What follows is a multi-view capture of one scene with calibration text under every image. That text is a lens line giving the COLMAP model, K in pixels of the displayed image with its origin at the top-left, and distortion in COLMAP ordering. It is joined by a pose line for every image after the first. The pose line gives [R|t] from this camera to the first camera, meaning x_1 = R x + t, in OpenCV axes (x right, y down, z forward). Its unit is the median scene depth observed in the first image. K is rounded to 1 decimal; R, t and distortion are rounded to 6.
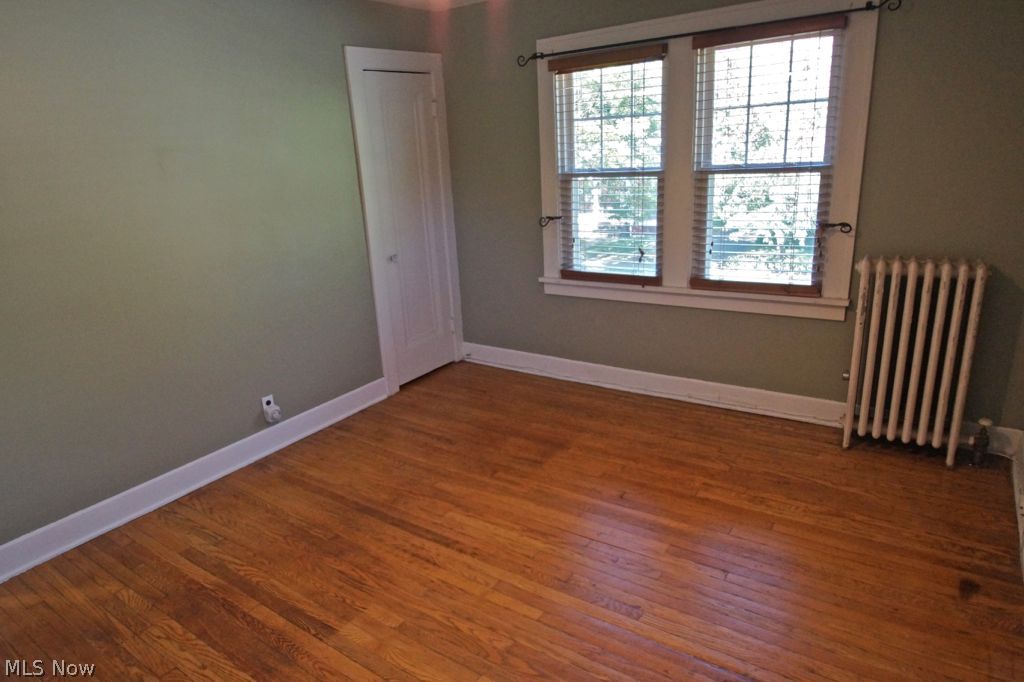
lens RADIAL K [[652.1, 0, 507.4], [0, 652.1, 345.9], [0, 0, 1]] dist [-0.015868, -0.030174]
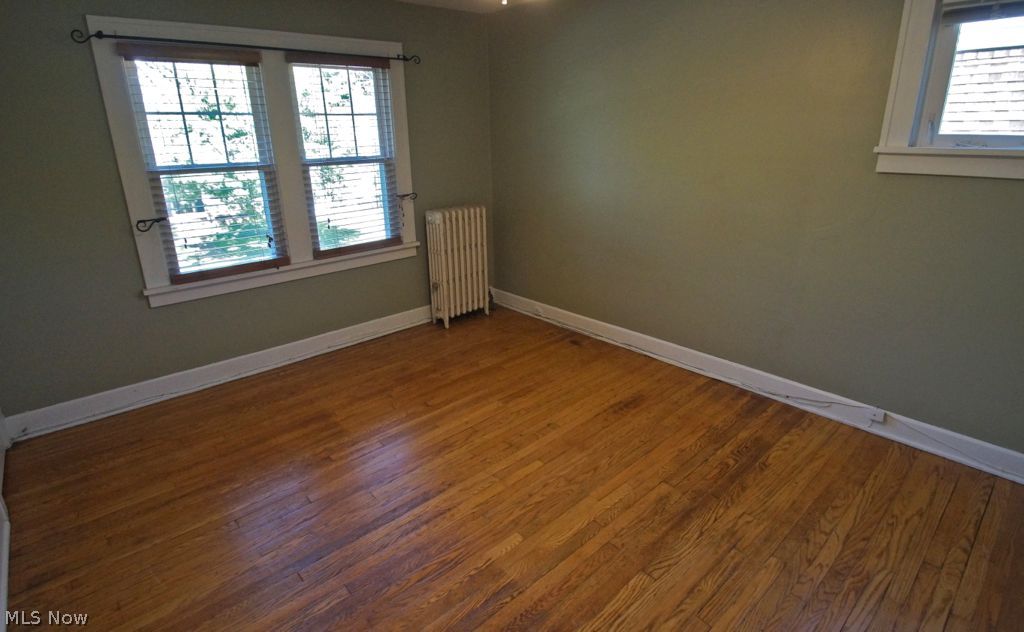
lens RADIAL K [[525.8, 0, 513.8], [0, 525.8, 297.9], [0, 0, 1]] dist [-0.014370, -0.000669]
pose [[0.205338, -0.239325, 0.948978, -0.620320], [0.293487, 0.940073, 0.173575, -0.087275], [-0.933650, 0.242871, 0.263272, 0.432207]]
